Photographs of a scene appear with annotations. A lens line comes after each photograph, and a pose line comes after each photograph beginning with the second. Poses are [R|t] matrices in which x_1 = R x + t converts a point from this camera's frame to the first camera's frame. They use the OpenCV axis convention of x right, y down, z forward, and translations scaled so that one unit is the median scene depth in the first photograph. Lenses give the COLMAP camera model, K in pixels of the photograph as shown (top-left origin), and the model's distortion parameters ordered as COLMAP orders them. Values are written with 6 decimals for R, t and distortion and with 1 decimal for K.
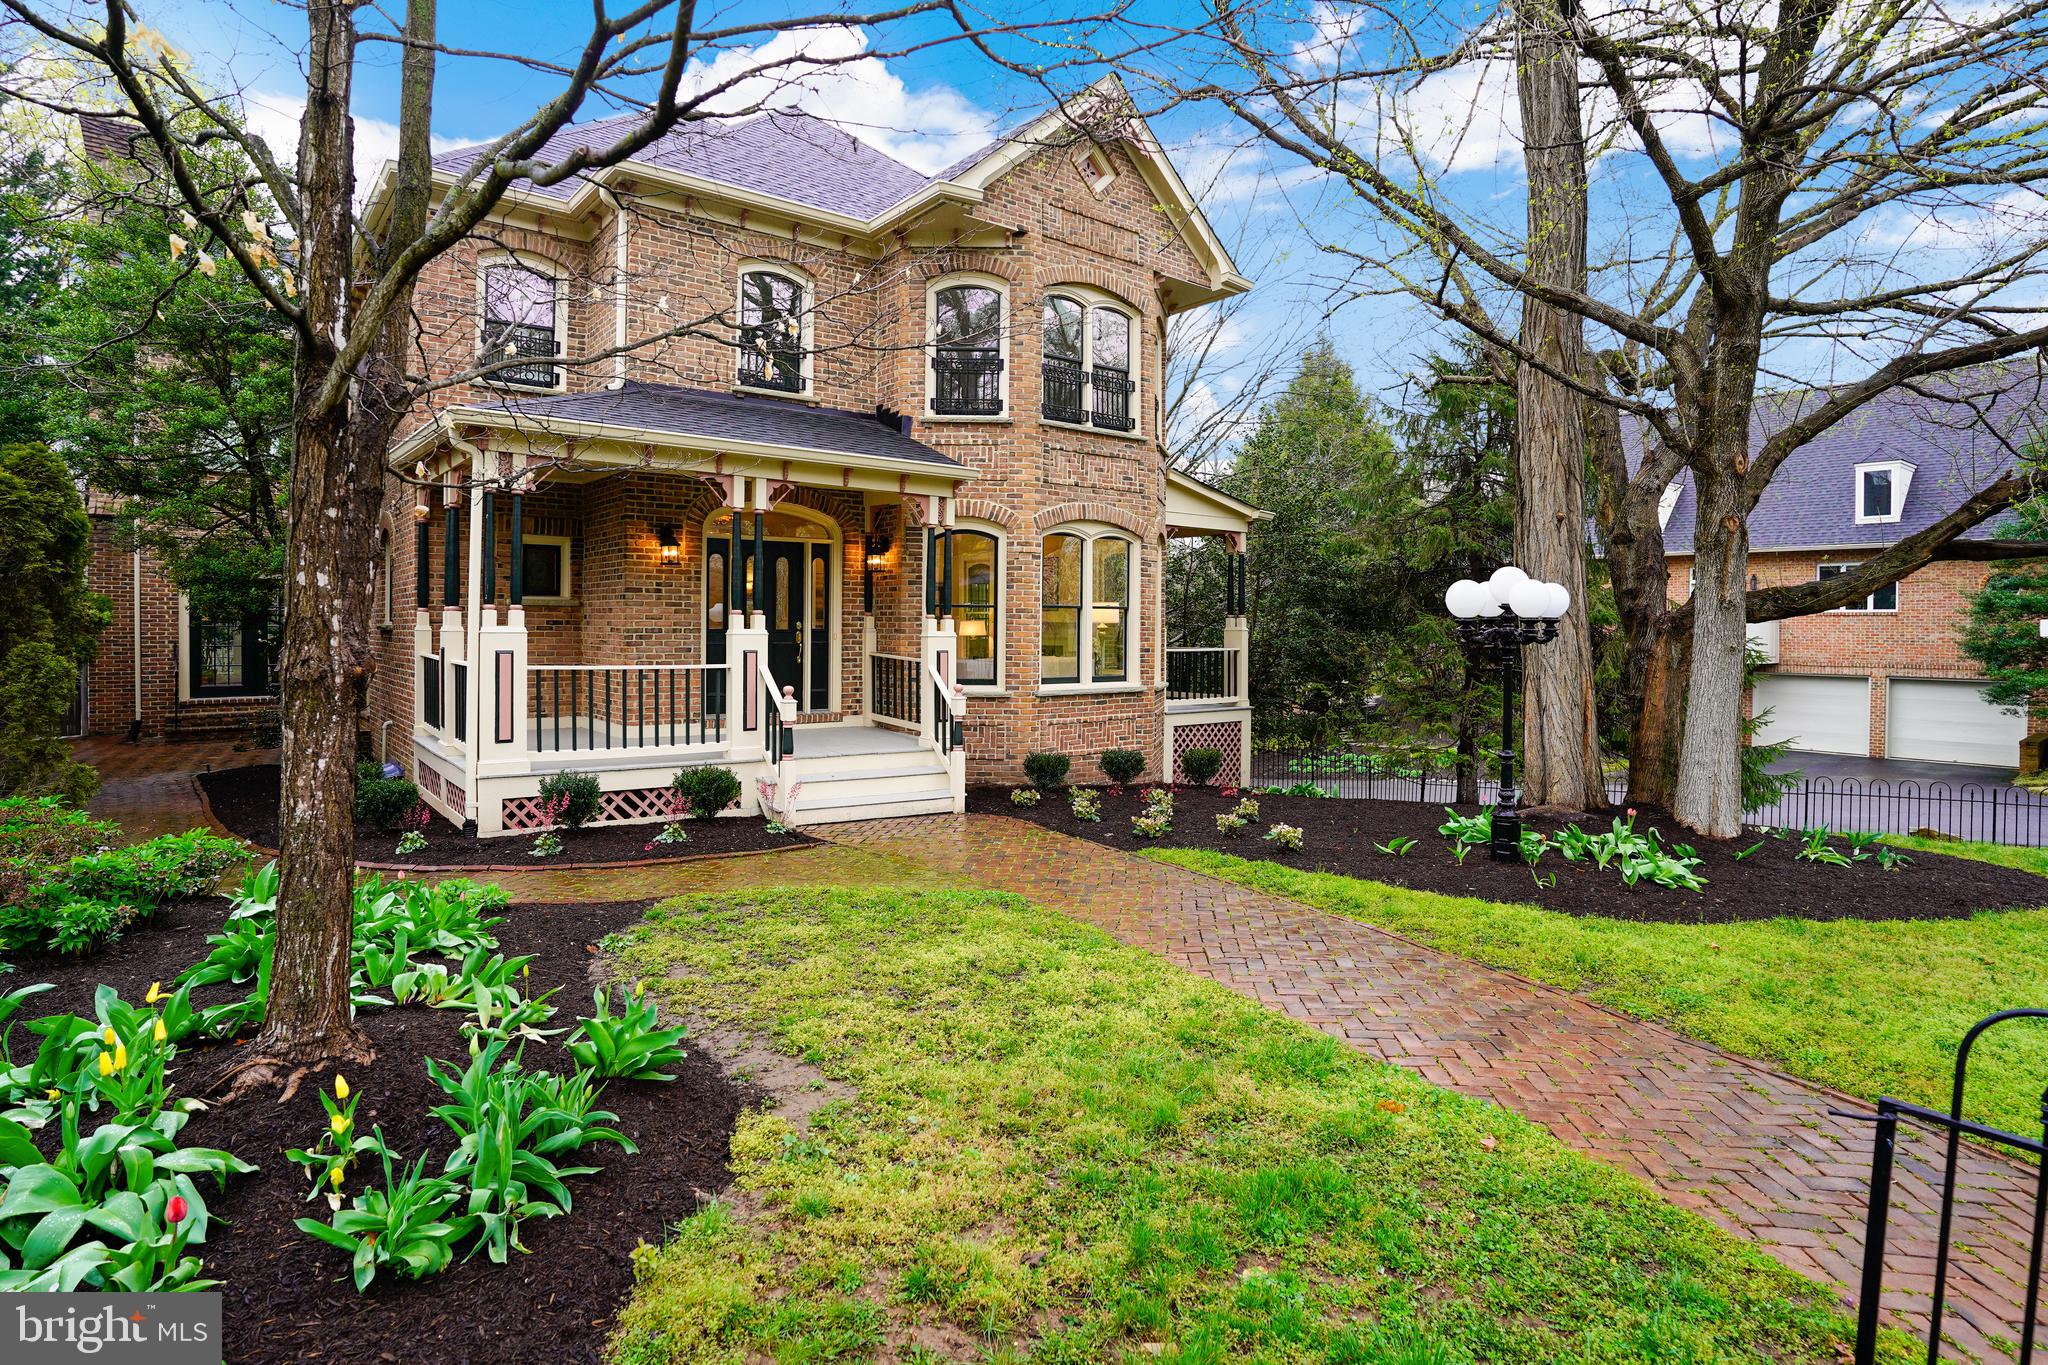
lens RADIAL K [[1076.4, 0, 1012.4], [0, 1076.4, 658.4], [0, 0, 1]] dist [-0.077671, 0.047871]
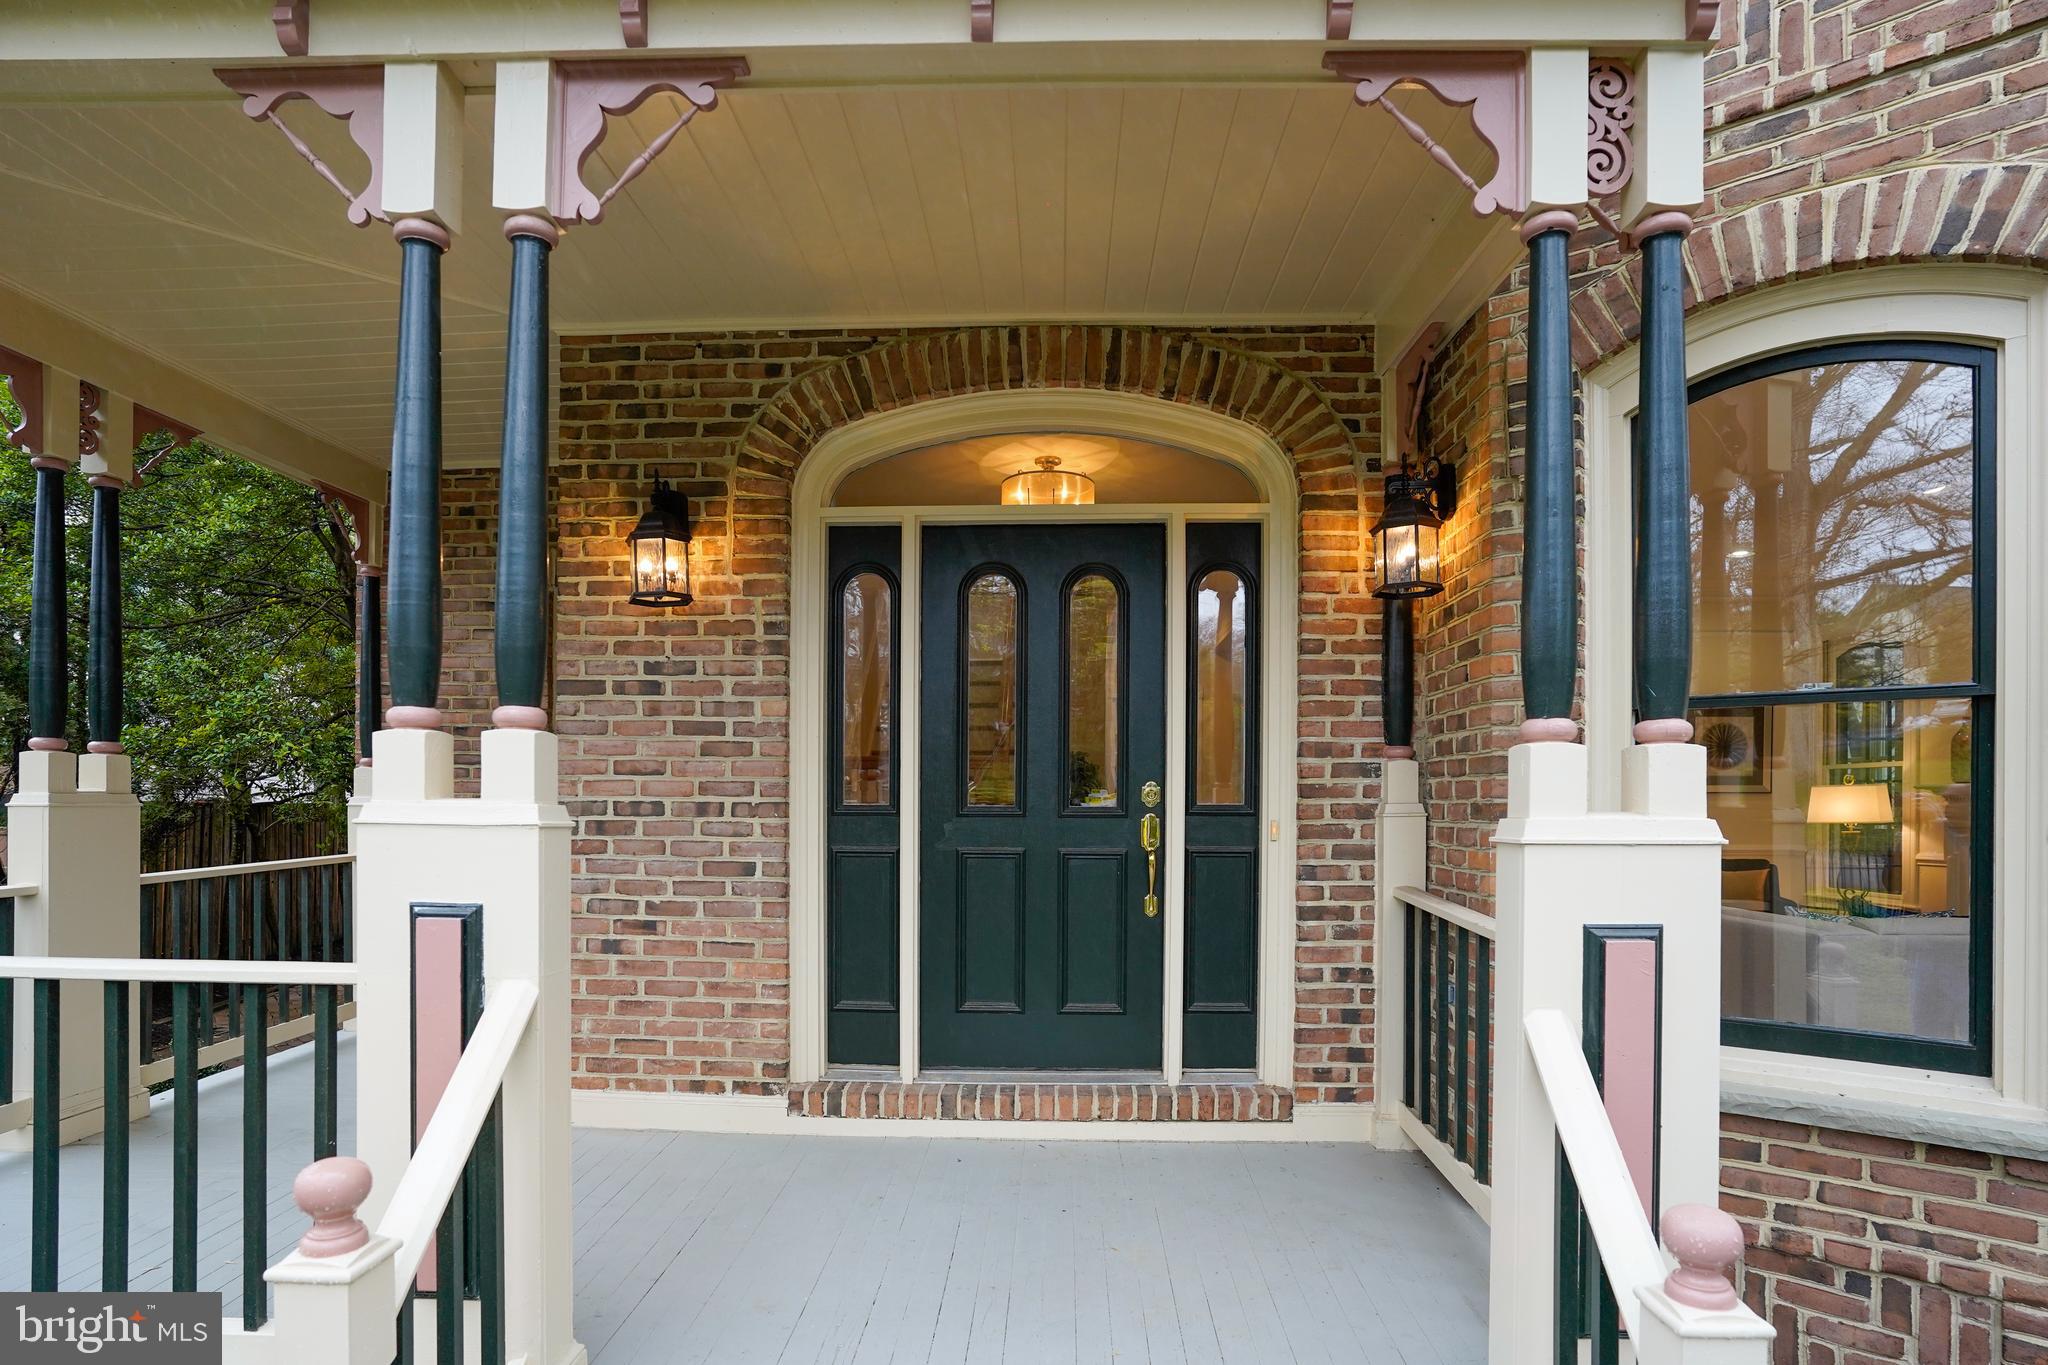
lens RADIAL K [[1077.5, 0, 1022.7], [0, 1077.5, 804.2], [0, 0, 1]] dist [-0.045652, 0.000049]
pose [[0.760509, -0.001961, -0.649324, -0.026649], [-0.018850, 0.999507, -0.025095, -0.019158], [0.649054, 0.031325, 0.760097, 0.745381]]
